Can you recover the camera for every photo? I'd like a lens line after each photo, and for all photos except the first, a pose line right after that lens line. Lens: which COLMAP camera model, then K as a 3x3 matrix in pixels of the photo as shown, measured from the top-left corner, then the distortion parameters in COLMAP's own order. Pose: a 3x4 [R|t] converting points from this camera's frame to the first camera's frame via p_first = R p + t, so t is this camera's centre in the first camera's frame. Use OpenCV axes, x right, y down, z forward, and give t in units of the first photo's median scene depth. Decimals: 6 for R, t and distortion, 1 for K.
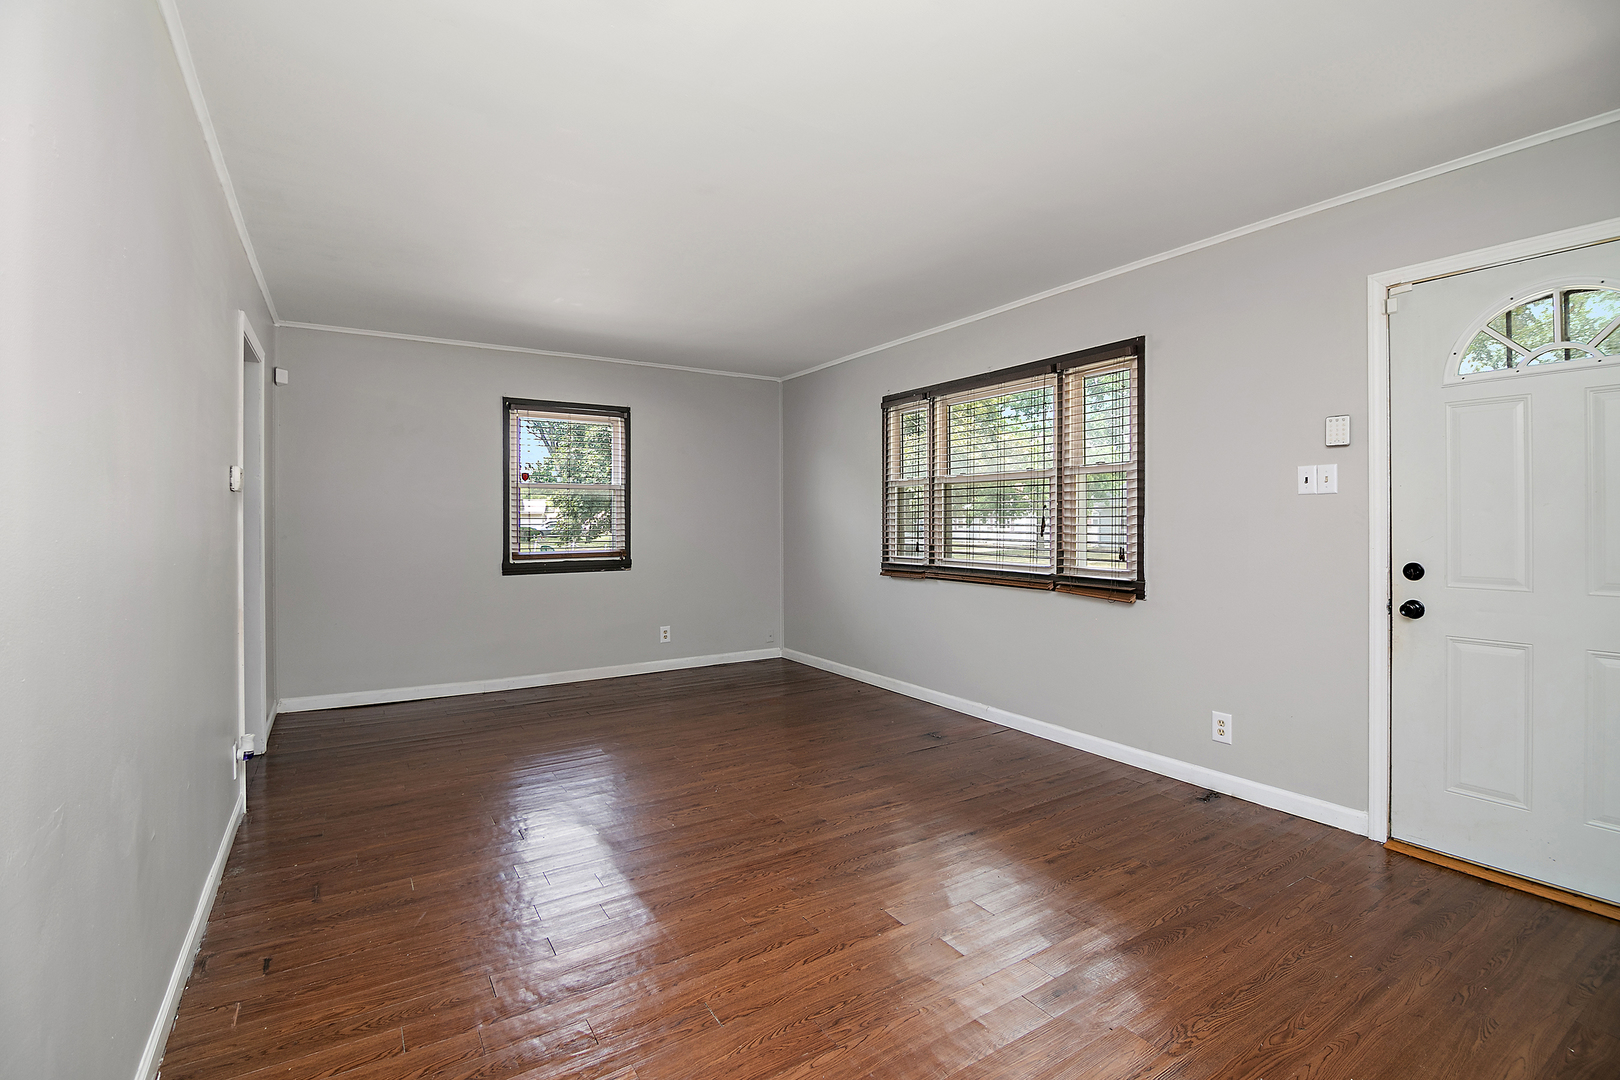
lens RADIAL K [[728.7, 0, 803.9], [0, 728.7, 524.4], [0, 0, 1]] dist [-0.001303, -0.013899]
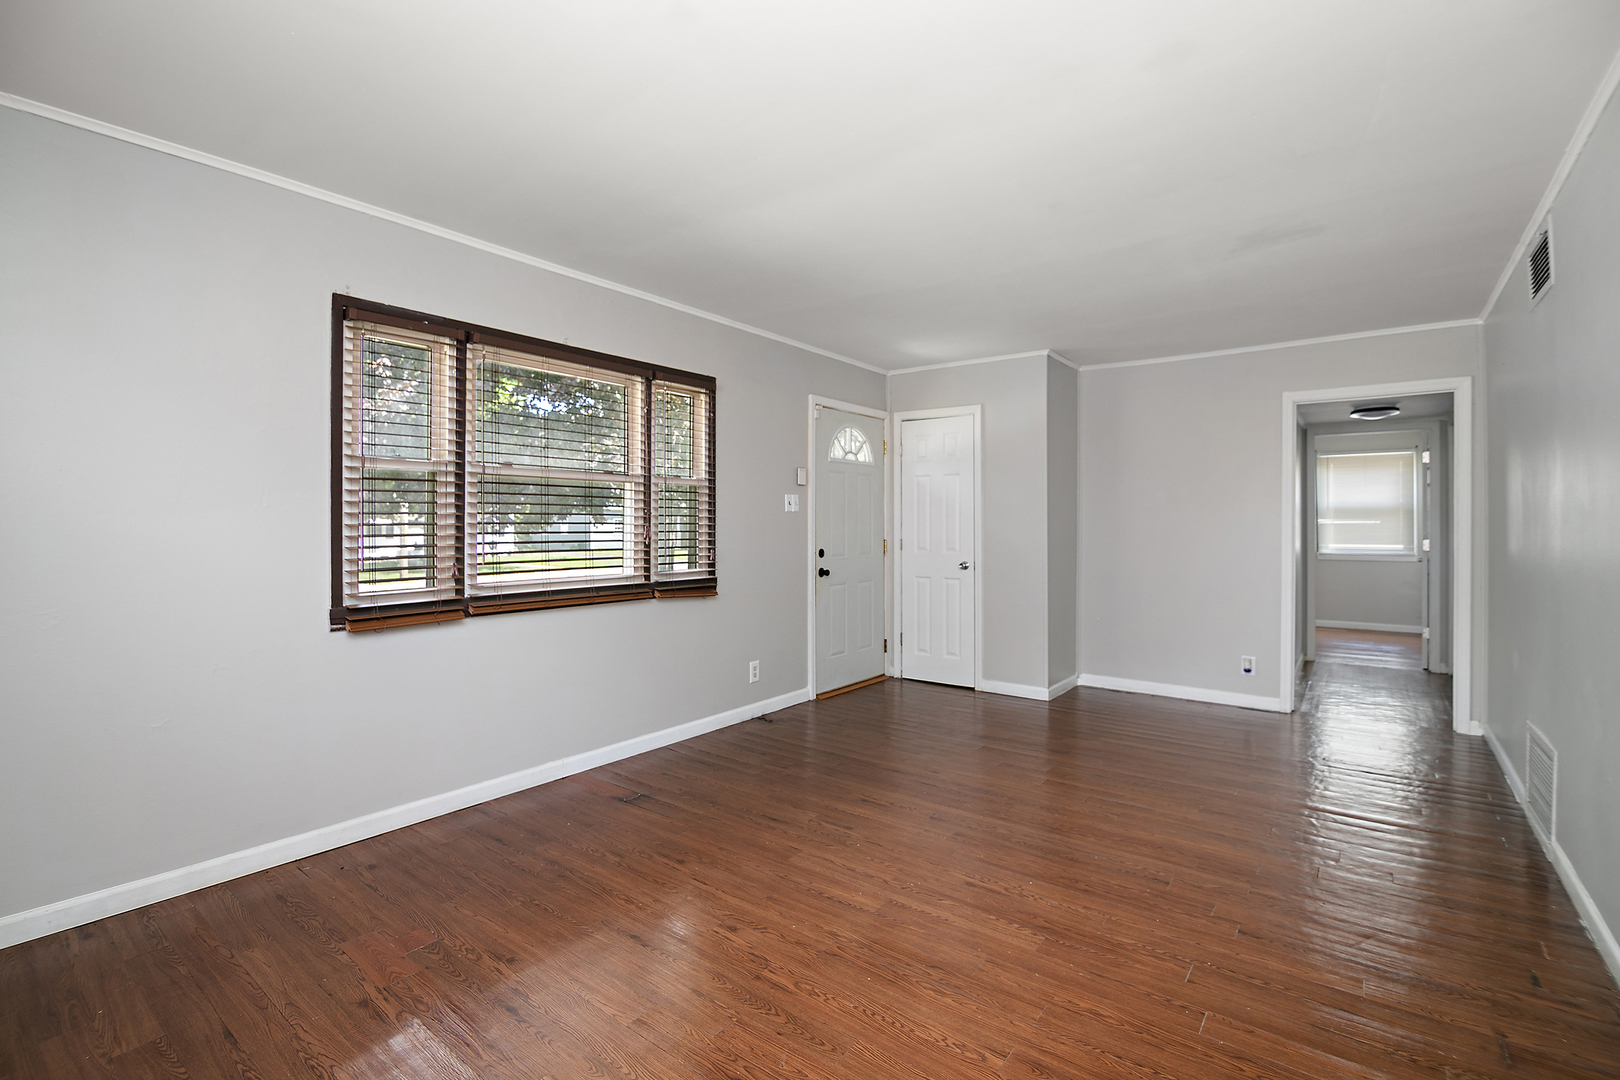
lens RADIAL K [[728.7, 0, 803.9], [0, 728.7, 524.4], [0, 0, 1]] dist [-0.001303, -0.013899]
pose [[-0.347955, 0.005427, 0.937495, -0.730638], [0.006845, 0.999971, -0.003248, -0.005260], [-0.937486, 0.005287, -0.347982, 1.270683]]
